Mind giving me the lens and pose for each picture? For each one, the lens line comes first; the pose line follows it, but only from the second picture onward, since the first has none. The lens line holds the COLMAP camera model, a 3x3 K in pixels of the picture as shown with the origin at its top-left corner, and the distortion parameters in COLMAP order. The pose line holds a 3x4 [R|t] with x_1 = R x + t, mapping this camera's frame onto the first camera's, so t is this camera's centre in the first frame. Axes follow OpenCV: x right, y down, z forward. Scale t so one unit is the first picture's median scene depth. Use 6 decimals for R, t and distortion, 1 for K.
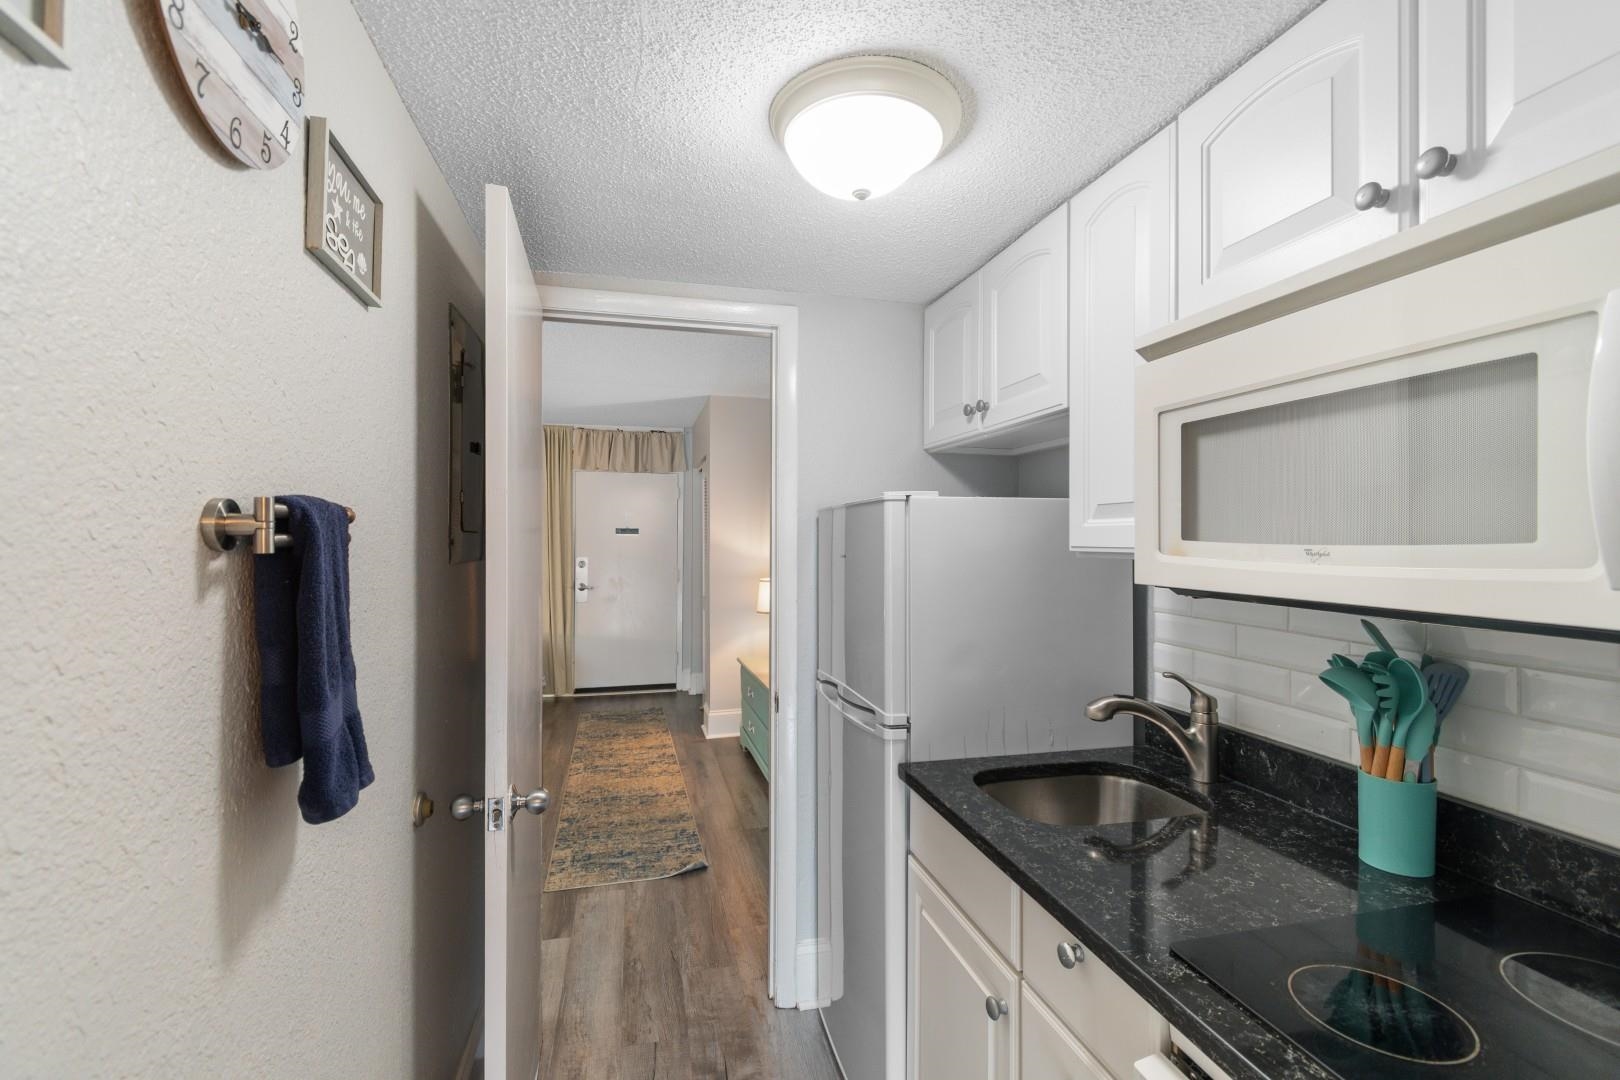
lens RADIAL K [[714.0, 0, 811.2], [0, 714.0, 542.4], [0, 0, 1]] dist [0.015219, 0.000244]
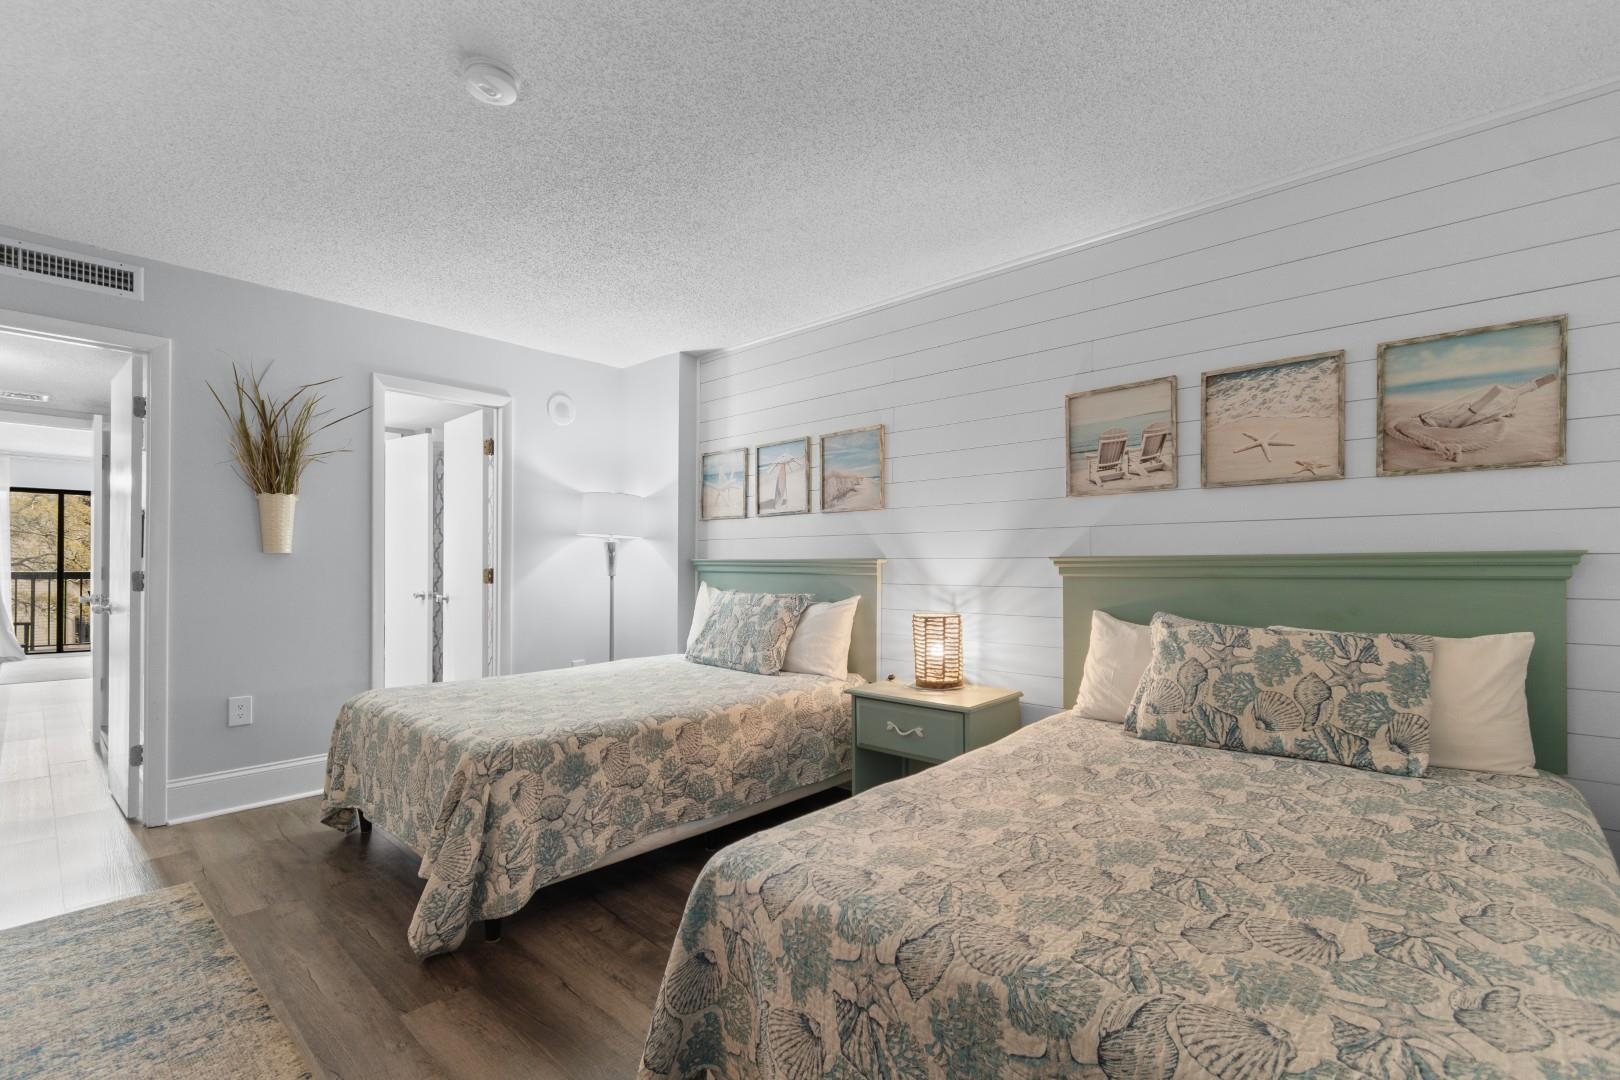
lens RADIAL K [[722.0, 0, 813.7], [0, 722.0, 567.3], [0, 0, 1]] dist [0.004168, -0.000765]
pose [[-0.833462, -0.006336, -0.552540, -0.363085], [-0.009973, 0.999944, 0.003577, 0.059219], [0.552486, 0.008491, -0.833479, 1.530702]]
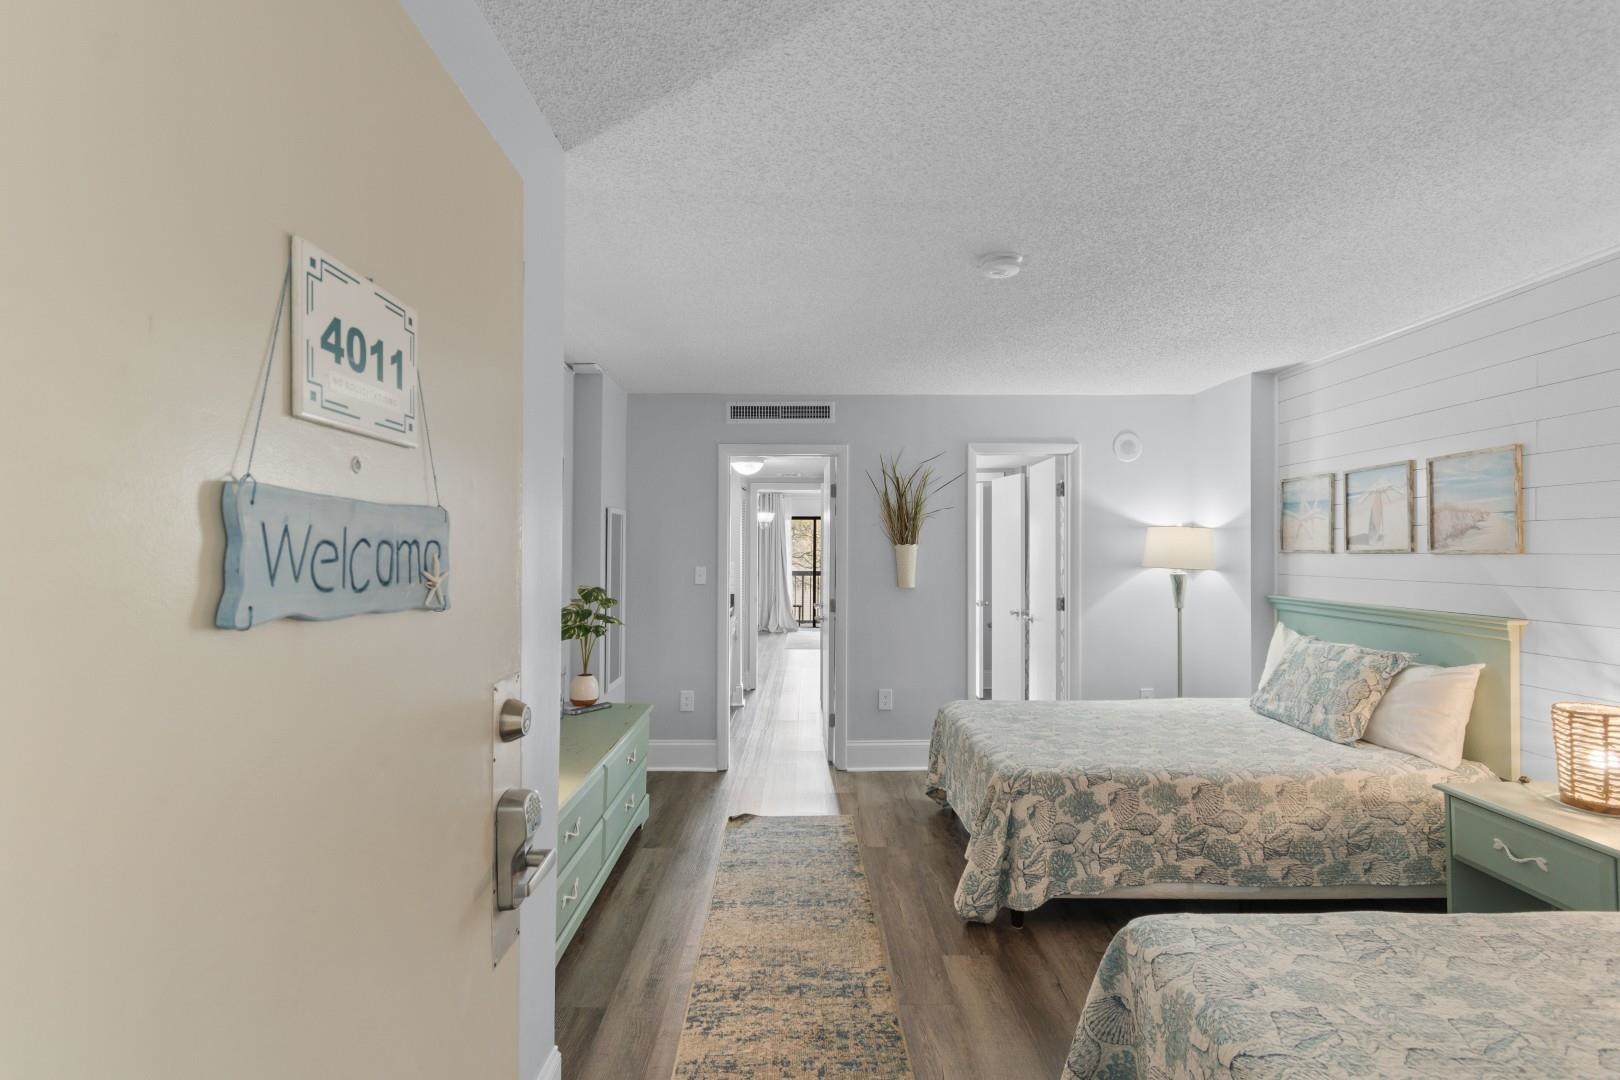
lens RADIAL K [[745.9, 0, 809.6], [0, 745.9, 543.0], [0, 0, 1]] dist [0.004899, 0.000793]
pose [[-0.971342, -0.003694, 0.237658, -0.440065], [-0.004823, 0.999980, -0.004168, -0.012075], [-0.237637, -0.005195, -0.971340, 1.674656]]
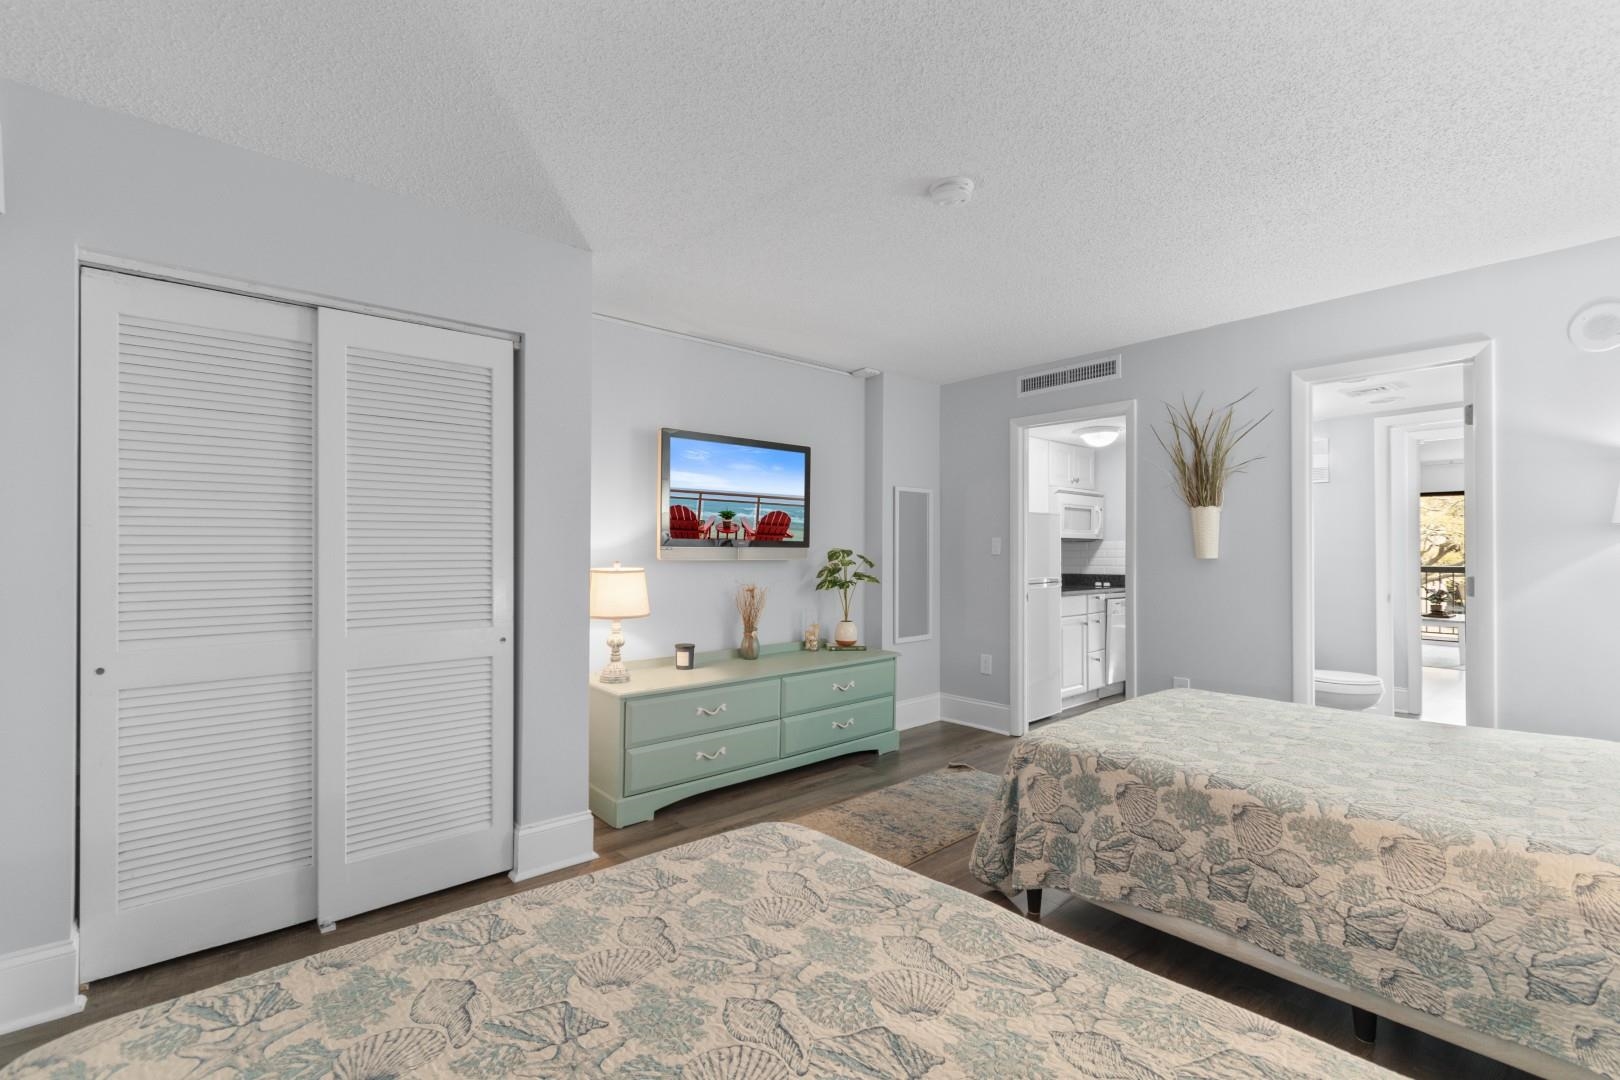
lens RADIAL K [[724.2, 0, 810.0], [0, 724.2, 540.0], [0, 0, 1]] dist [0.005853, -0.000008]
pose [[-0.460981, 0.008102, 0.887373, -0.917473], [-0.001125, 0.999952, -0.009715, 0.037040], [-0.887409, -0.005477, -0.460950, 1.396927]]
